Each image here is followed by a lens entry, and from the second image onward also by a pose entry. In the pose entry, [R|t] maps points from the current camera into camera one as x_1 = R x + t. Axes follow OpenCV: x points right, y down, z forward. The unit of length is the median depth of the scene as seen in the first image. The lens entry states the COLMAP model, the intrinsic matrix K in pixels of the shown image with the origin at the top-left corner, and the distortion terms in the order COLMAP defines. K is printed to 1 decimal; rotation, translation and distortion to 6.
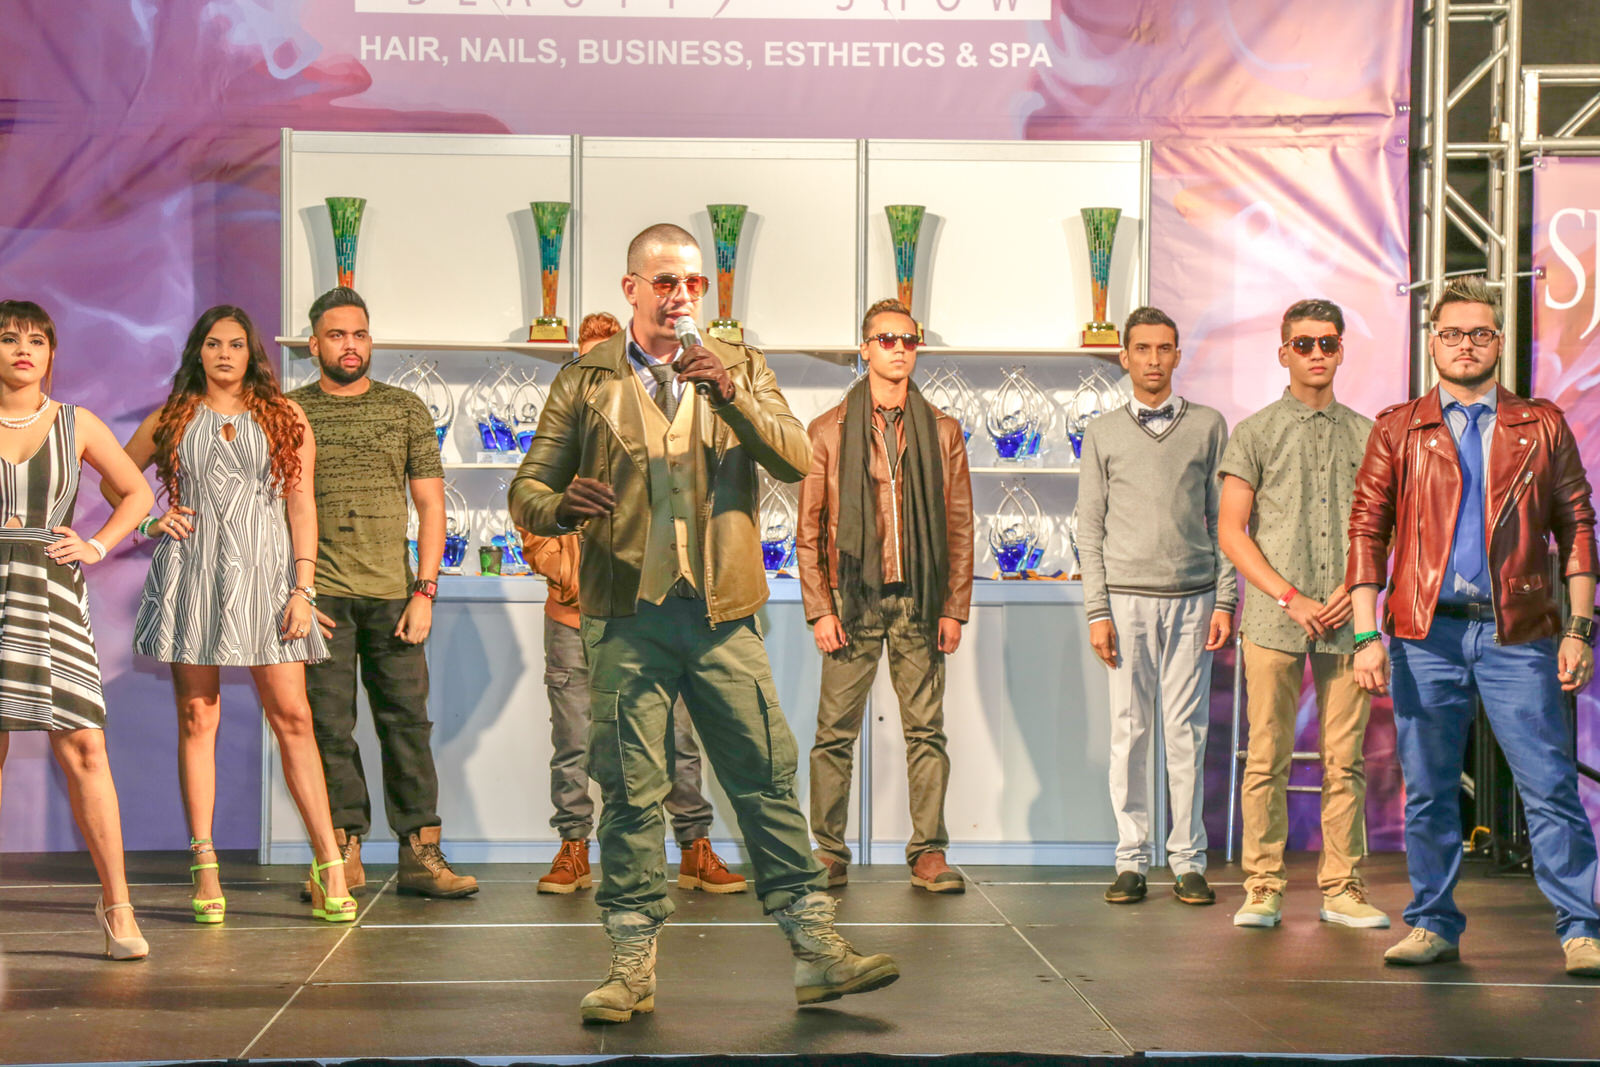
lens RADIAL K [[3545.3, 0, 800.0], [0, 3545.3, 533.5], [0, 0, 1]] dist [0.419612, -0.167499]
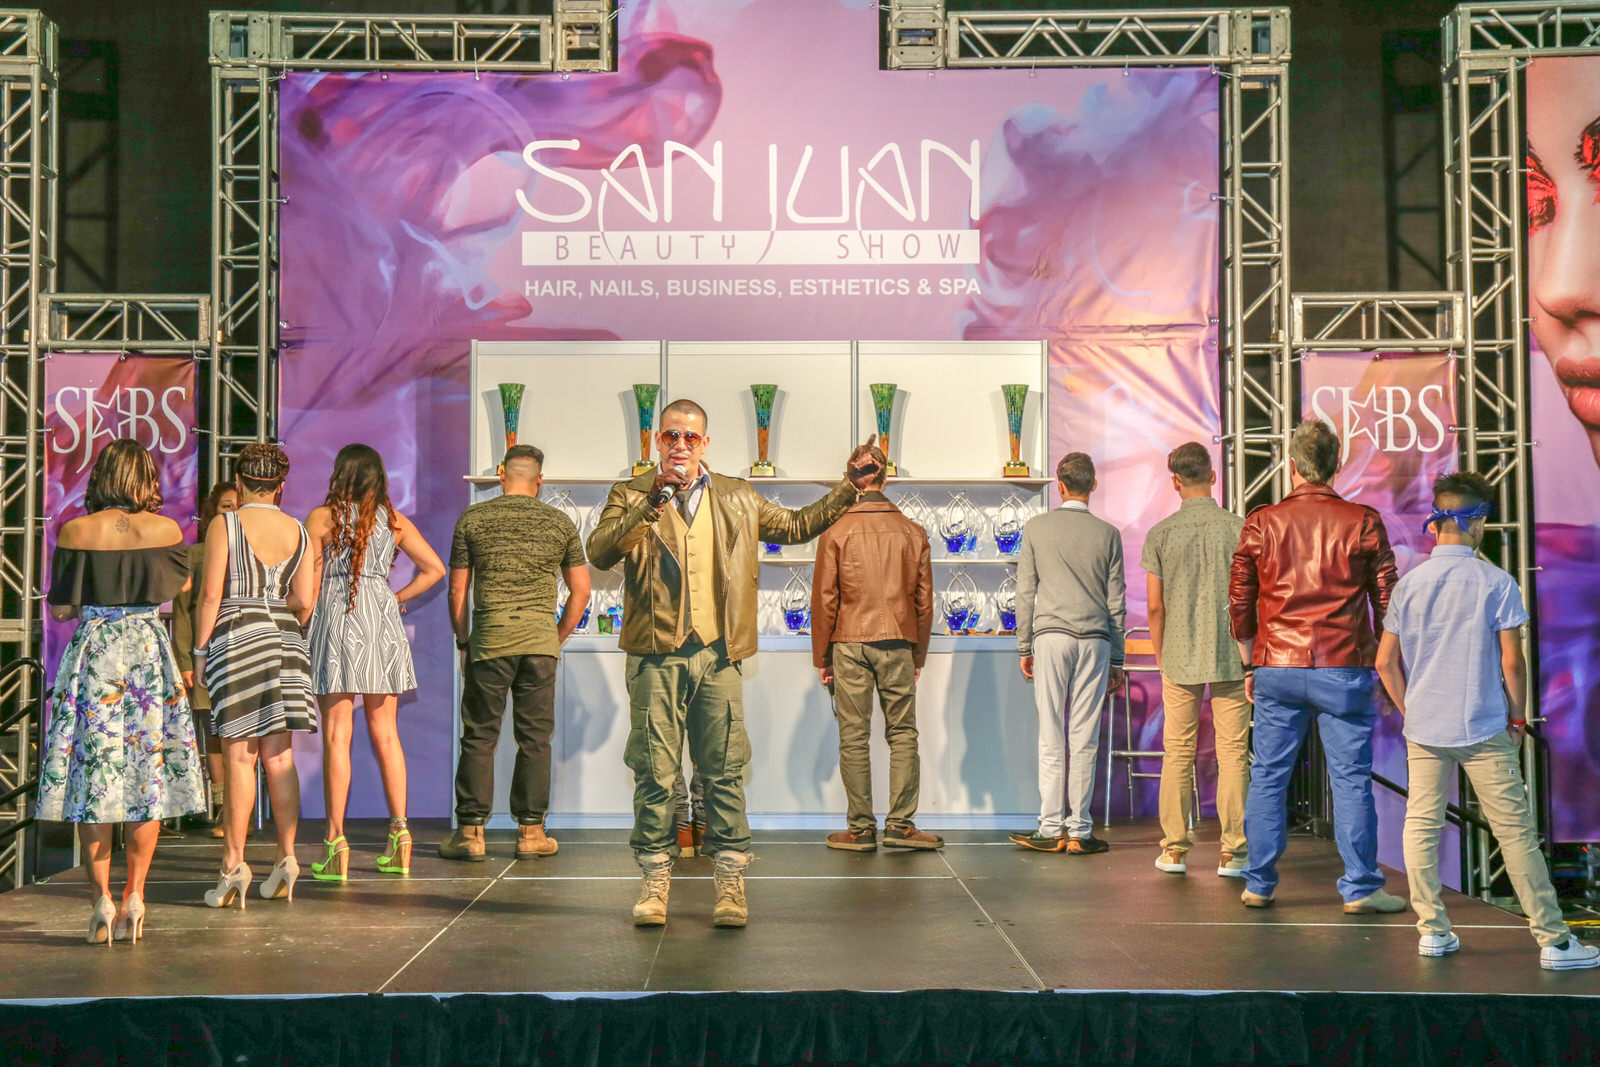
lens RADIAL K [[1982.8, 0, 774.0], [0, 1982.8, 542.2], [0, 0, 1]] dist [0.047817, 0.133261]
pose [[0.998958, -0.007616, -0.044989, 0.020252], [0.006137, 0.999439, -0.032913, 0.001060], [0.045214, 0.032603, 0.998445, 0.164835]]
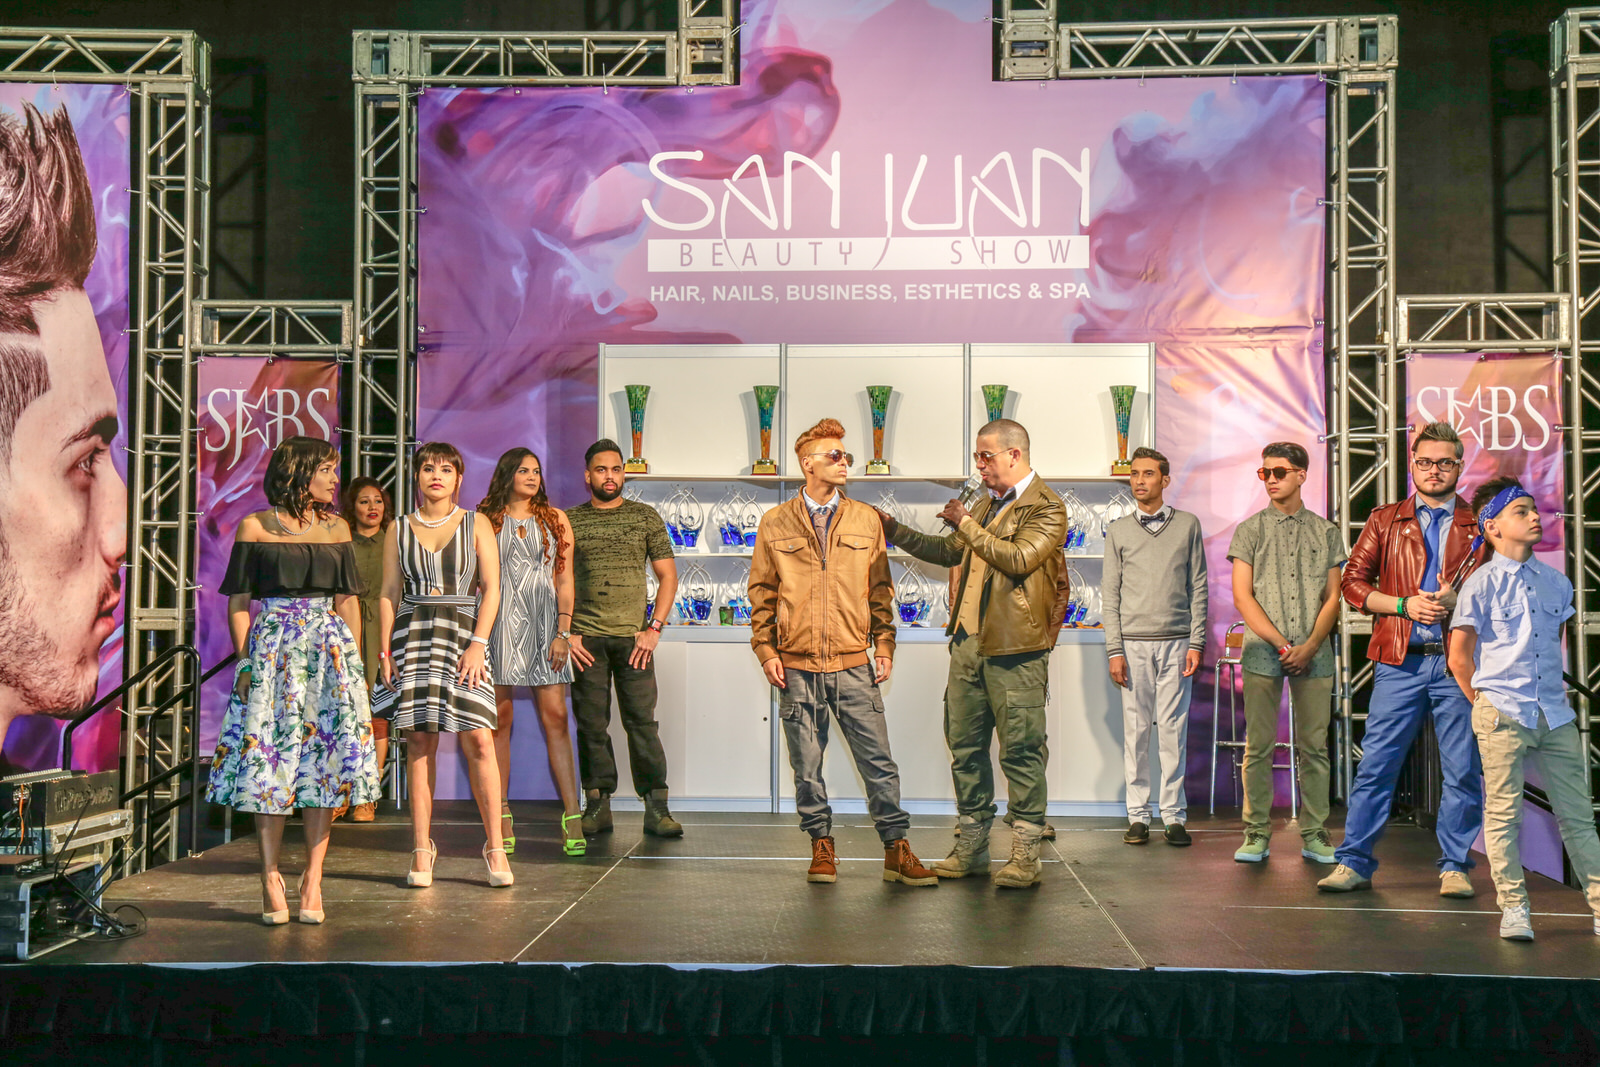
lens RADIAL K [[1936.3, 0, 806.2], [0, 1936.3, 538.4], [0, 0, 1]] dist [0.072159, 0.131534]
pose [[0.996069, -0.004799, -0.088446, 0.021638], [0.001957, 0.999480, -0.032196, 0.001043], [0.088555, 0.031896, 0.995560, 0.152581]]
